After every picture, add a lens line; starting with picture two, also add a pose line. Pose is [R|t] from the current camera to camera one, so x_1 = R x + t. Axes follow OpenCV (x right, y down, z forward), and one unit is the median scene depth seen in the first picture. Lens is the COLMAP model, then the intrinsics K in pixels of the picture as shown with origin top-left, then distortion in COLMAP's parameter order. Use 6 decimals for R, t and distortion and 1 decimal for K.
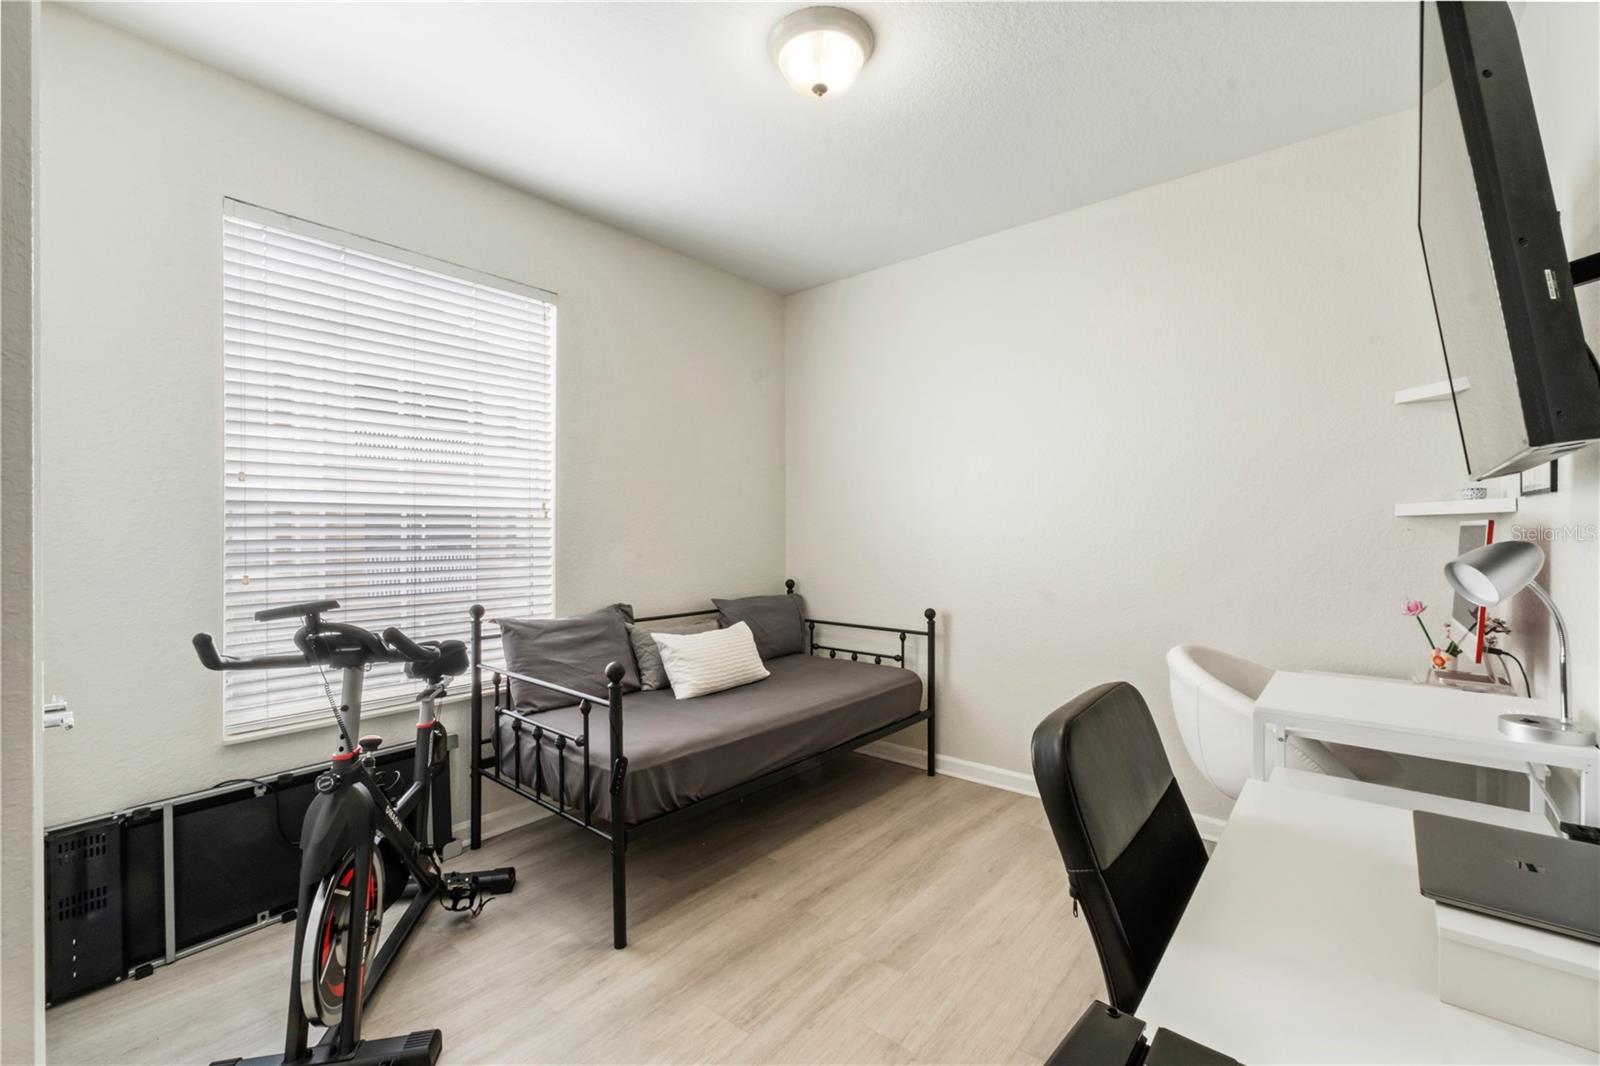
lens RADIAL K [[688.3, 0, 800.0], [0, 688.3, 533.0], [0, 0, 1]] dist [-0.003701, -0.000257]
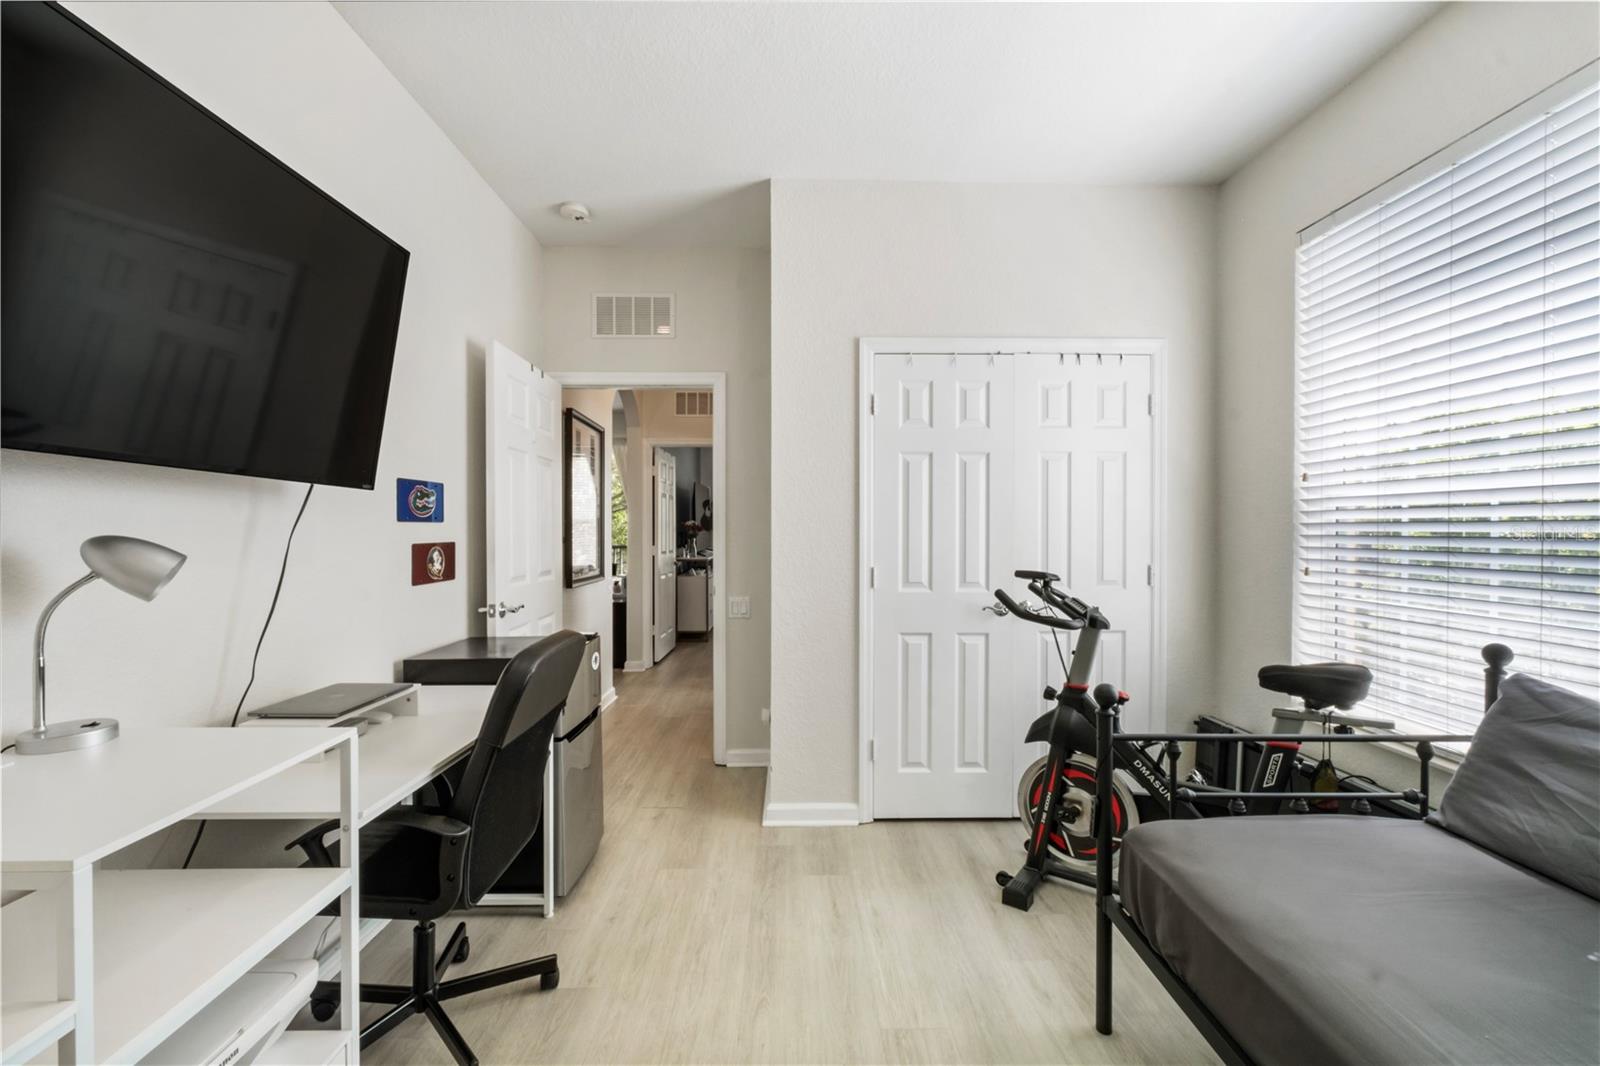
lens RADIAL K [[688.3, 0, 800.0], [0, 688.3, 533.0], [0, 0, 1]] dist [-0.003701, -0.000257]
pose [[-0.757016, 0.007735, -0.653350, 0.433740], [0.001364, 0.999946, 0.010258, -0.004290], [0.653395, 0.006874, -0.756986, 1.086822]]
